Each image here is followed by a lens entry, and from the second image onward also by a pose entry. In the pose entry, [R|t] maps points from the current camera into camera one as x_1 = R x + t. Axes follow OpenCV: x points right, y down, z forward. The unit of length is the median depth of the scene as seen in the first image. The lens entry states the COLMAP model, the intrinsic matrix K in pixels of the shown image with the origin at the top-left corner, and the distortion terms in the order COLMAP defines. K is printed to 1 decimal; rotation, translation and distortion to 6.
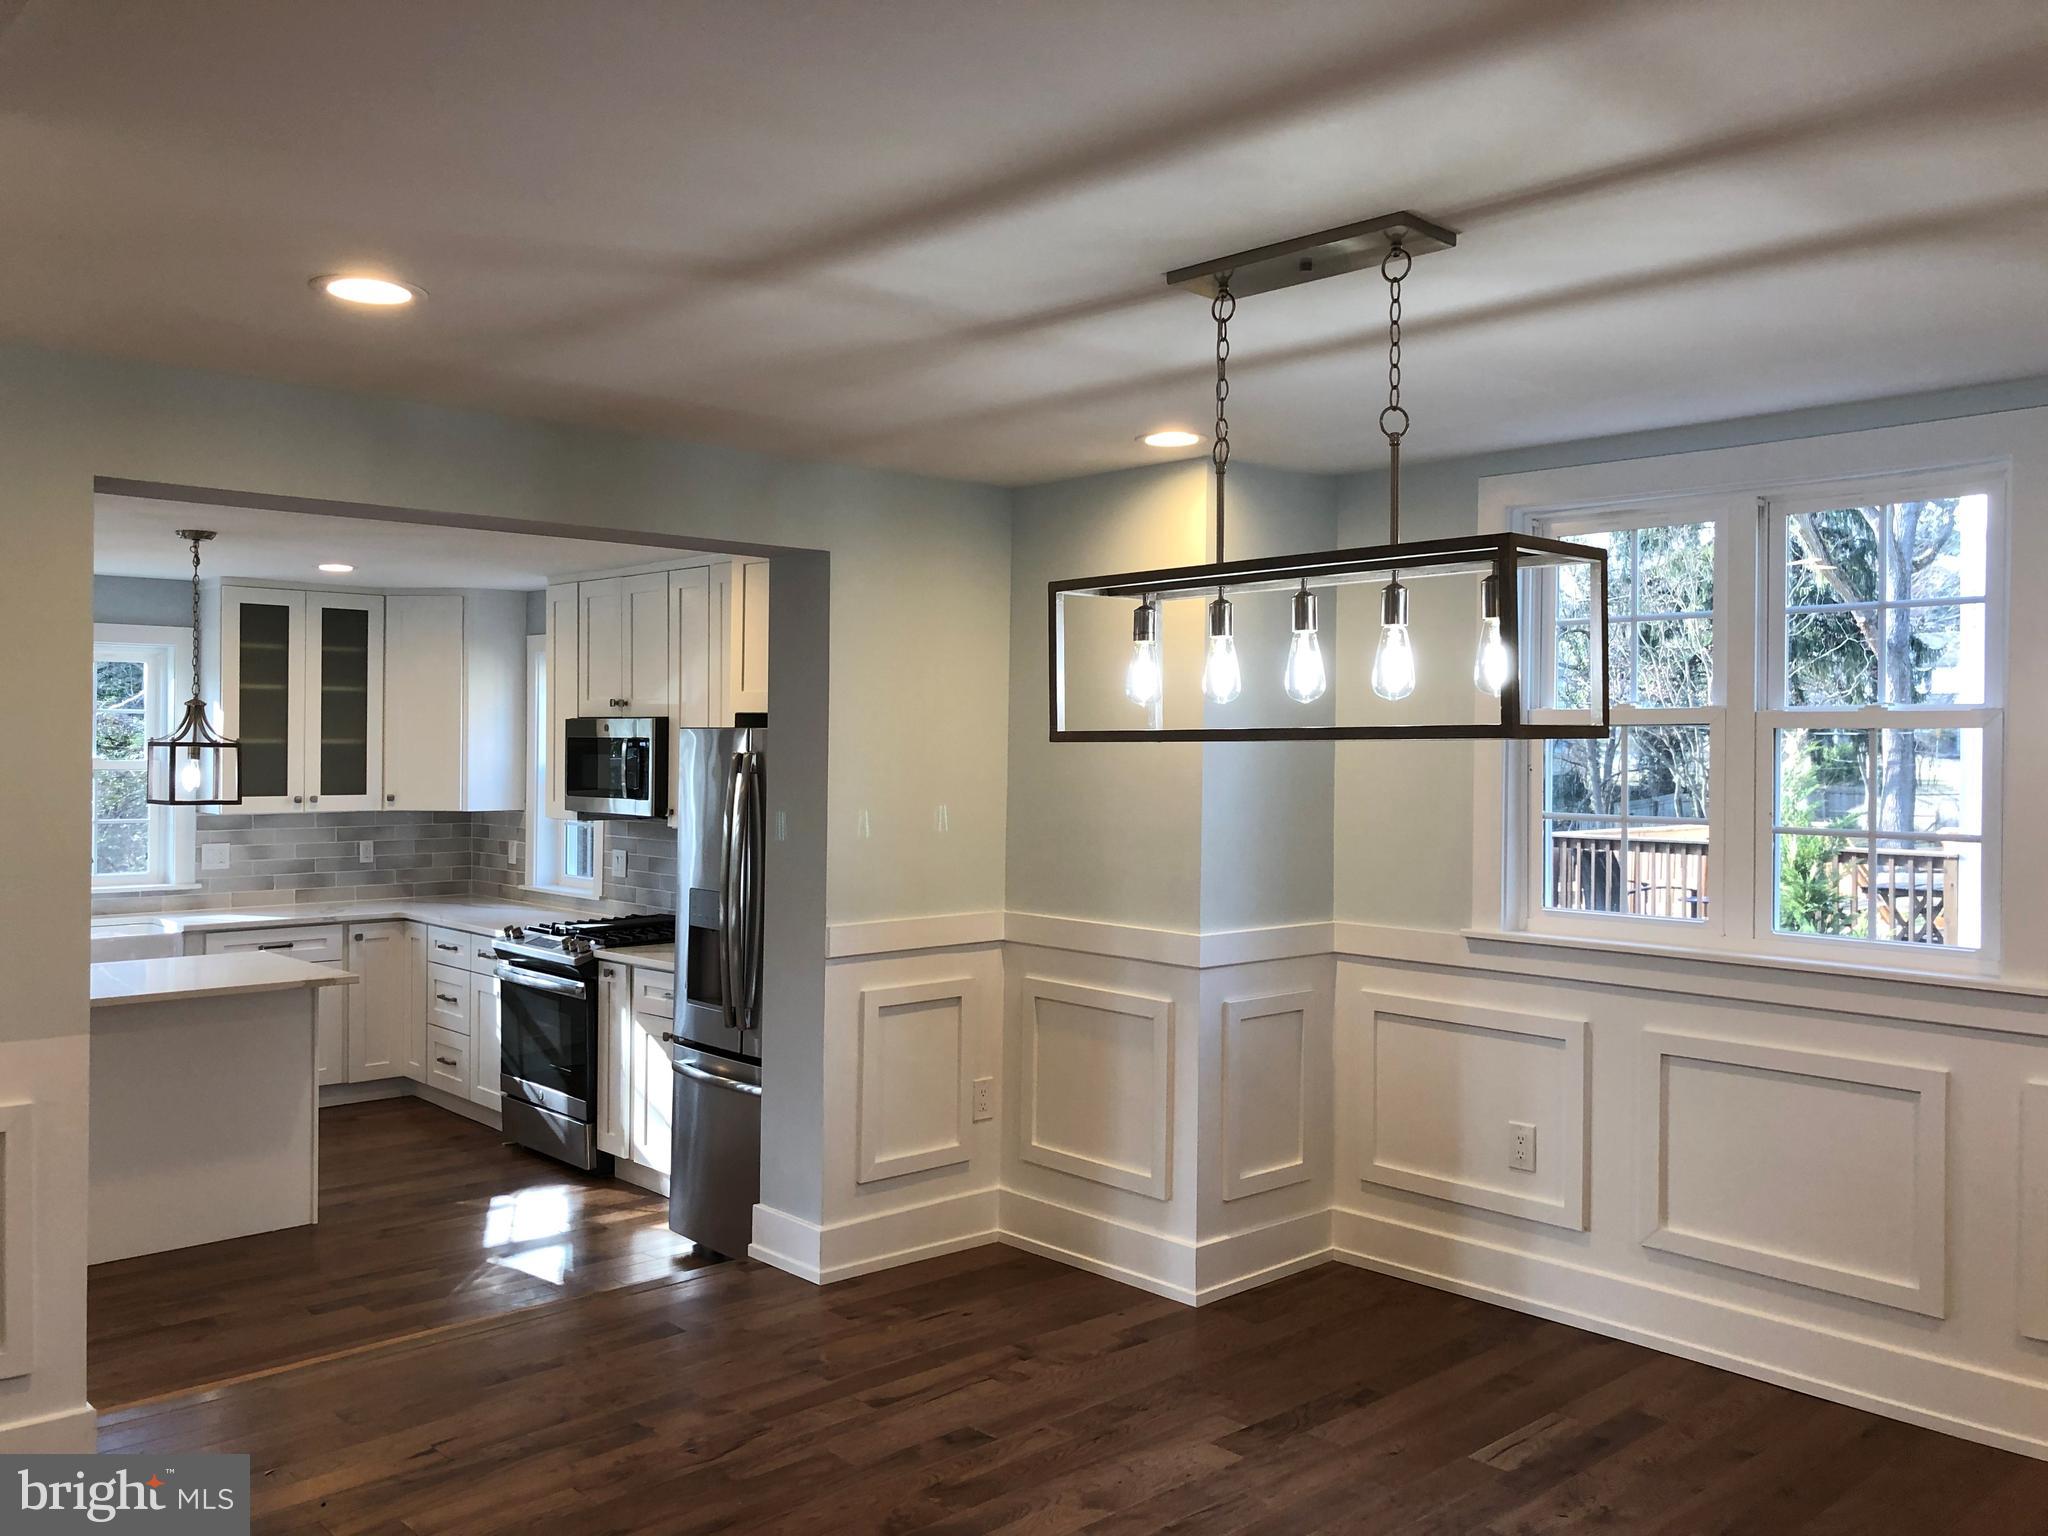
lens RADIAL K [[1693.0, 0, 1002.7], [0, 1693.0, 758.6], [0, 0, 1]] dist [0.025453, -0.027771]
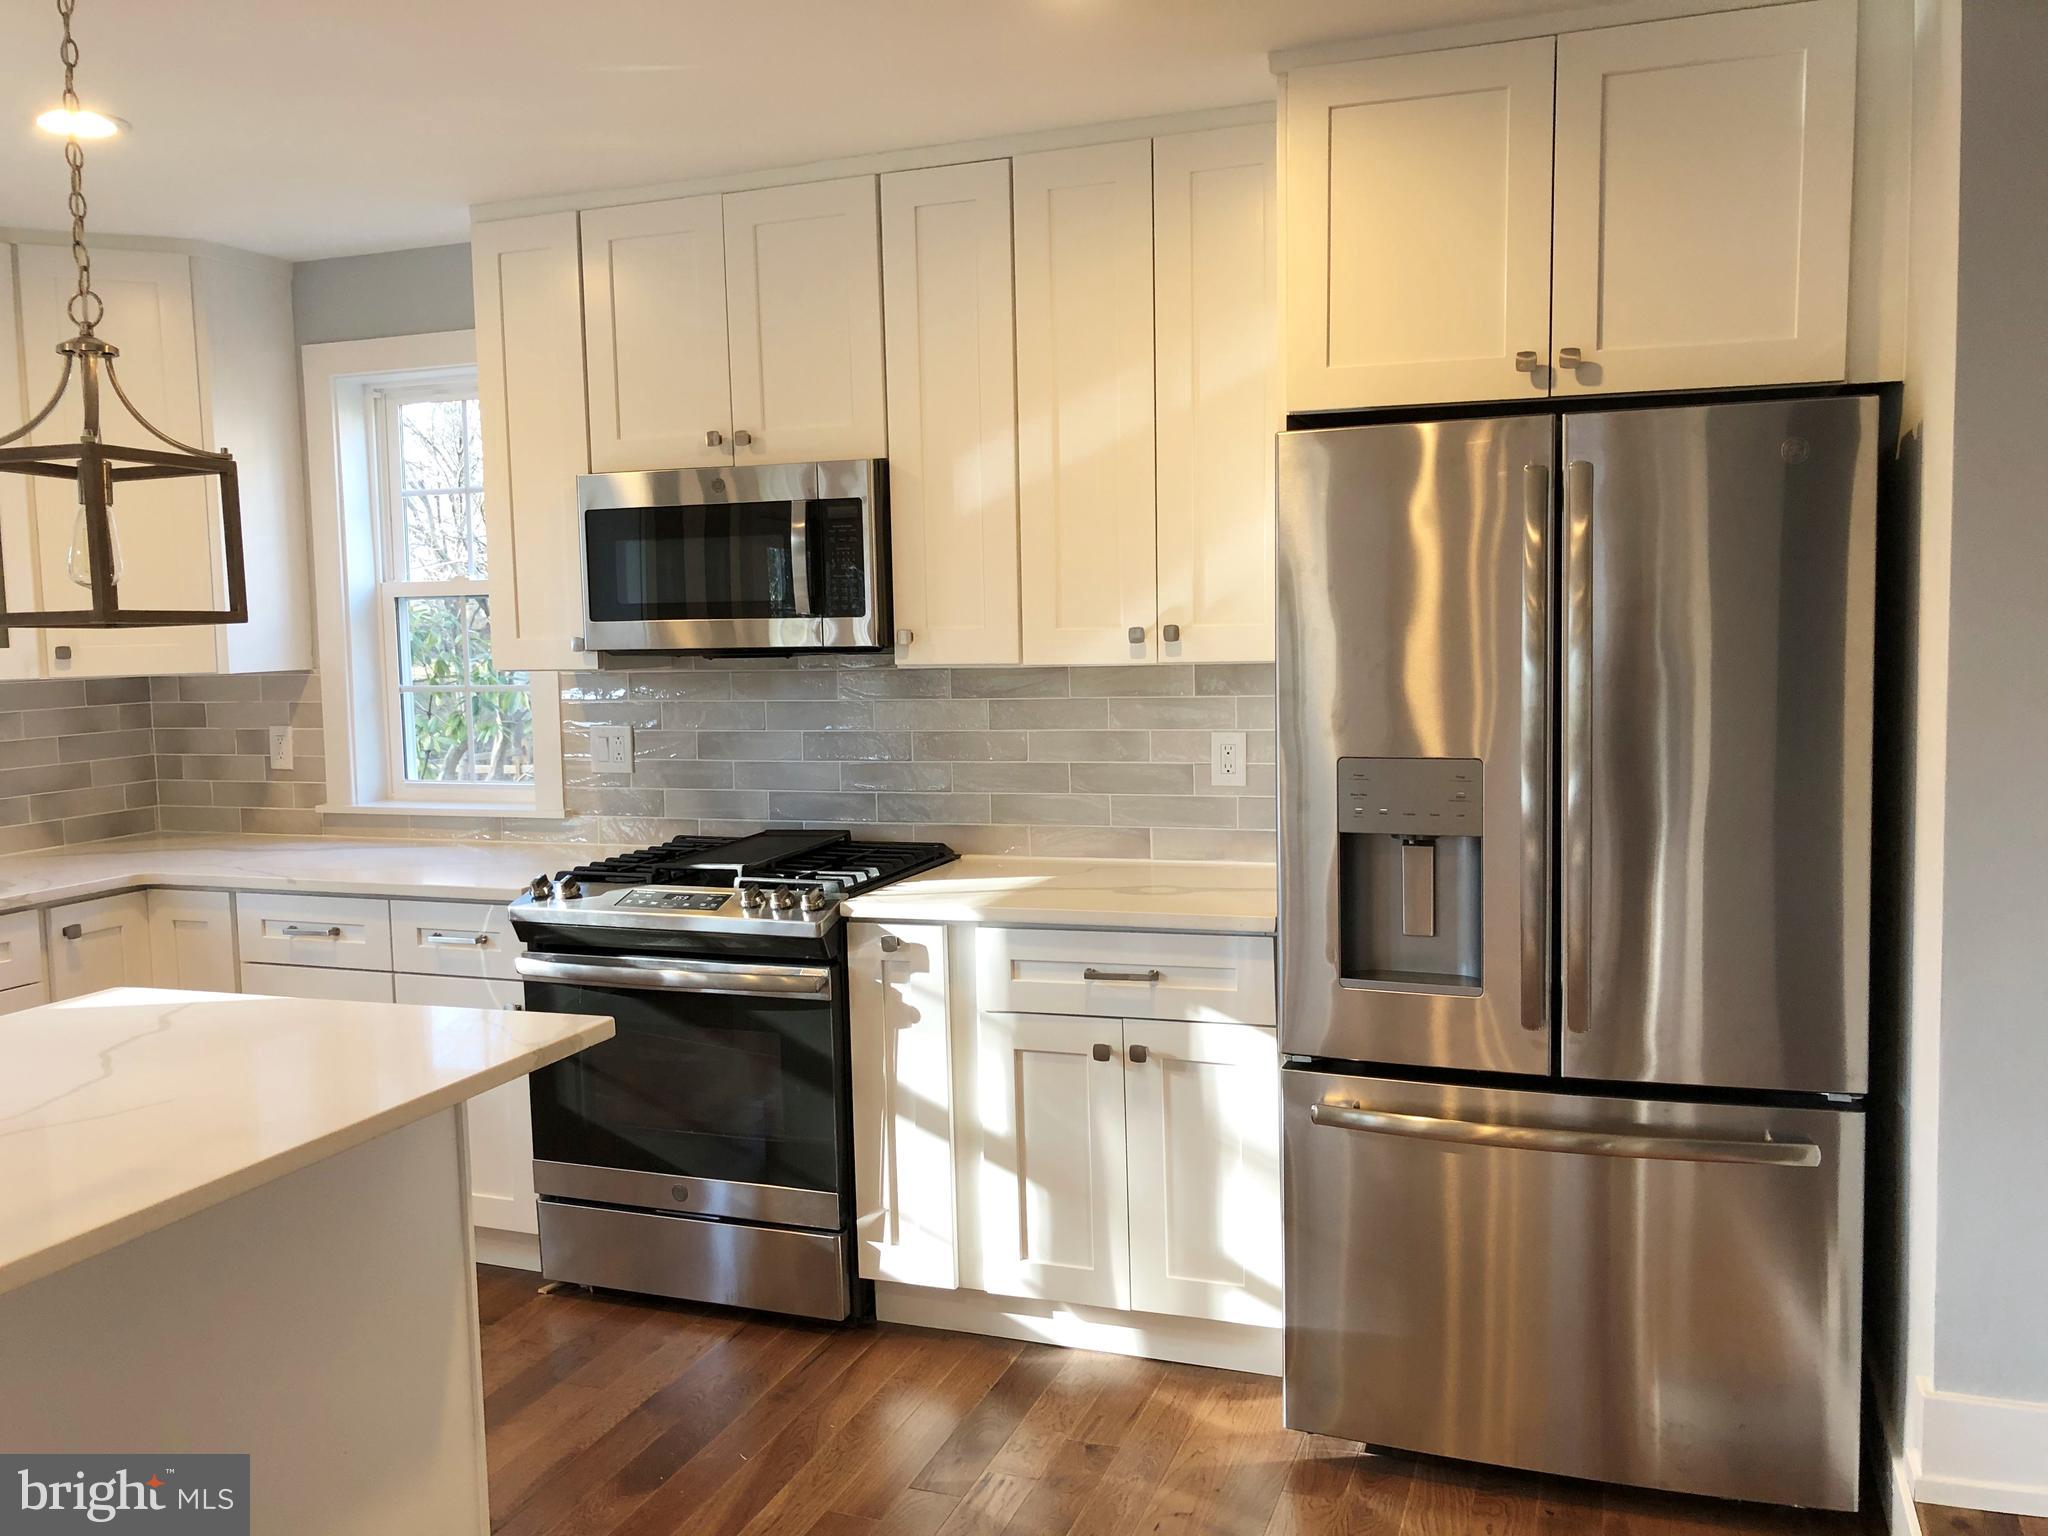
lens RADIAL K [[1693.0, 0, 1023.6], [0, 1693.0, 764.1], [0, 0, 1]] dist [0.025453, -0.027771]
pose [[0.885835, -0.067955, 0.458998, -0.359309], [0.033329, 0.995981, 0.083133, 0.024528], [-0.462803, -0.058344, 0.884539, 0.436966]]
